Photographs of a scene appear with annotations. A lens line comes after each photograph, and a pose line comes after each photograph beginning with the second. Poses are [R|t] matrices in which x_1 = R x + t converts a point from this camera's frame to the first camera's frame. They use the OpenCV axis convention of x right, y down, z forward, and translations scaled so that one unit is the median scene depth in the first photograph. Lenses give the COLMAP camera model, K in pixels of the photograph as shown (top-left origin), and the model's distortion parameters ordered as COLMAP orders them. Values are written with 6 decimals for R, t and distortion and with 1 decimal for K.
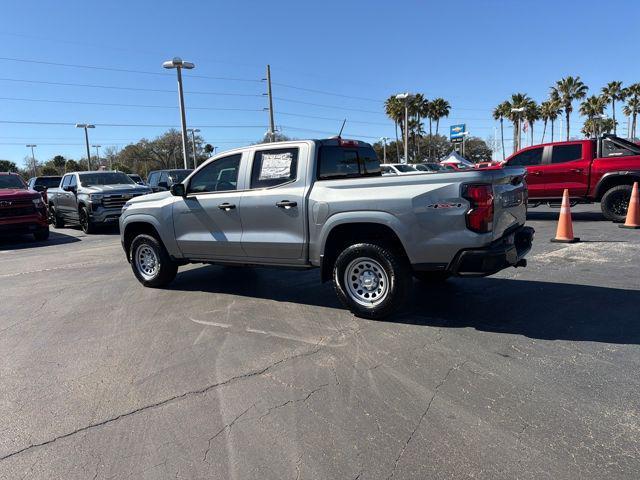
lens RADIAL K [[452.6, 0, 314.4], [0, 452.6, 243.0], [0, 0, 1]] dist [0.058746, -0.074700]
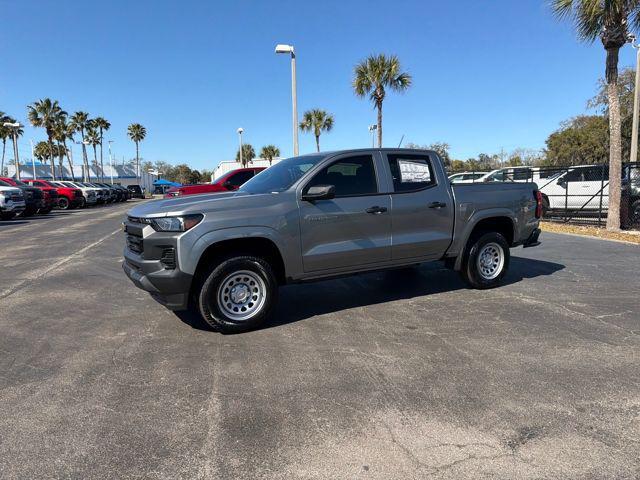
lens RADIAL K [[452.6, 0, 317.9], [0, 452.6, 242.8], [0, 0, 1]] dist [0.058746, -0.074700]
pose [[0.441446, -0.069384, 0.894601, -0.914672], [0.116267, 0.993024, 0.019645, -0.037900], [-0.889723, 0.095340, 0.446434, 0.582859]]
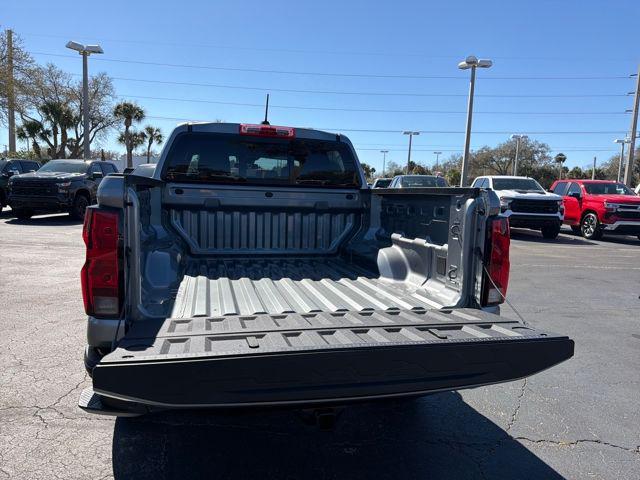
lens RADIAL K [[452.6, 0, 317.7], [0, 452.6, 242.2], [0, 0, 1]] dist [0.058746, -0.074700]
pose [[0.747245, 0.154638, -0.646306, 0.477616], [-0.166872, 0.985051, 0.042753, -0.086993], [0.643256, 0.075903, 0.761880, 0.472722]]
